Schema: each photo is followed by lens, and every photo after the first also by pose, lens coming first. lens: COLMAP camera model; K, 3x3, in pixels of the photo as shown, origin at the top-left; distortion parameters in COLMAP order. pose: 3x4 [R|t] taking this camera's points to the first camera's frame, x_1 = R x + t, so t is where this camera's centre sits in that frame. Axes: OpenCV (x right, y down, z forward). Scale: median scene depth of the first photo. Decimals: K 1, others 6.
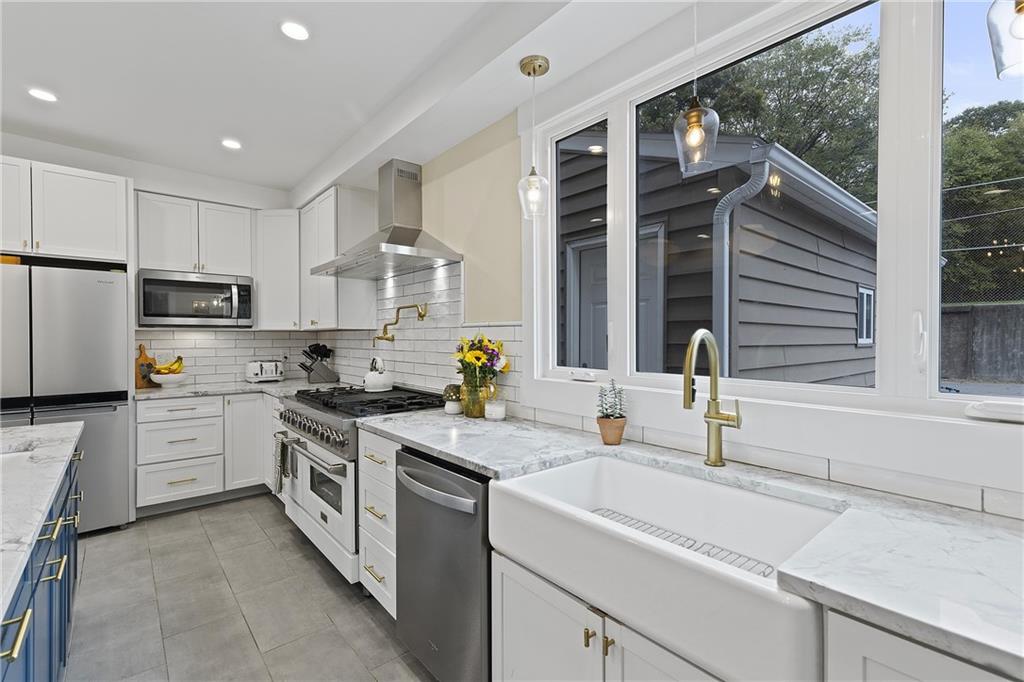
lens RADIAL K [[467.3, 0, 512.2], [0, 467.3, 339.4], [0, 0, 1]] dist [0.009960, -0.000729]
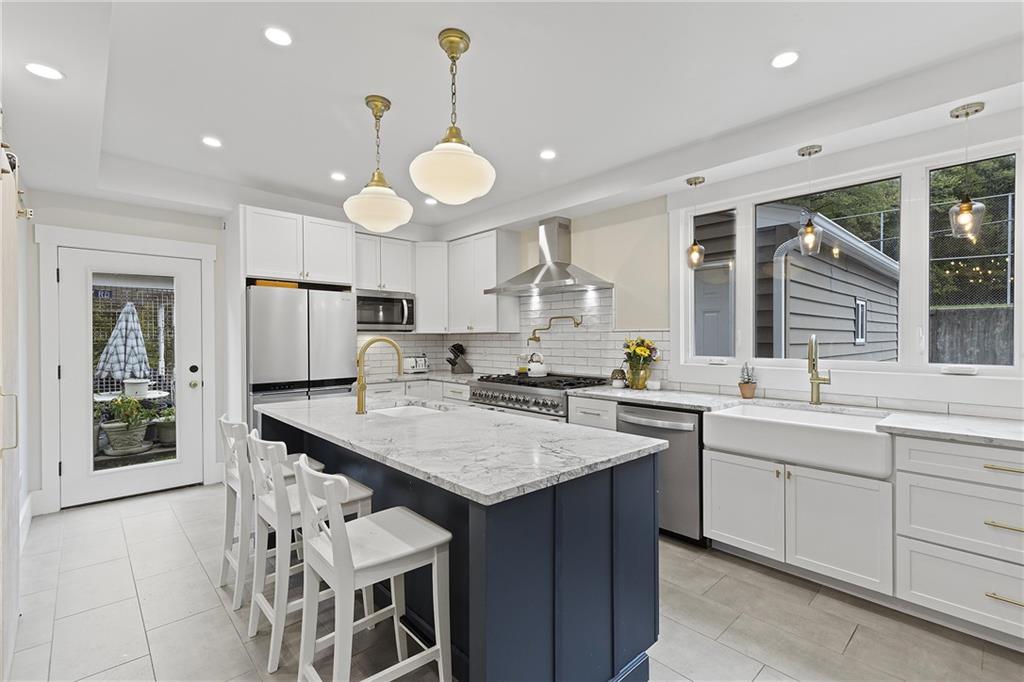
lens RADIAL K [[467.3, 0, 513.3], [0, 467.3, 339.1], [0, 0, 1]] dist [0.009960, -0.000729]
pose [[0.999097, -0.002433, 0.042423, -0.456353], [0.002510, 0.999995, -0.001764, -0.000894], [-0.042419, 0.001869, 0.999098, -0.451219]]
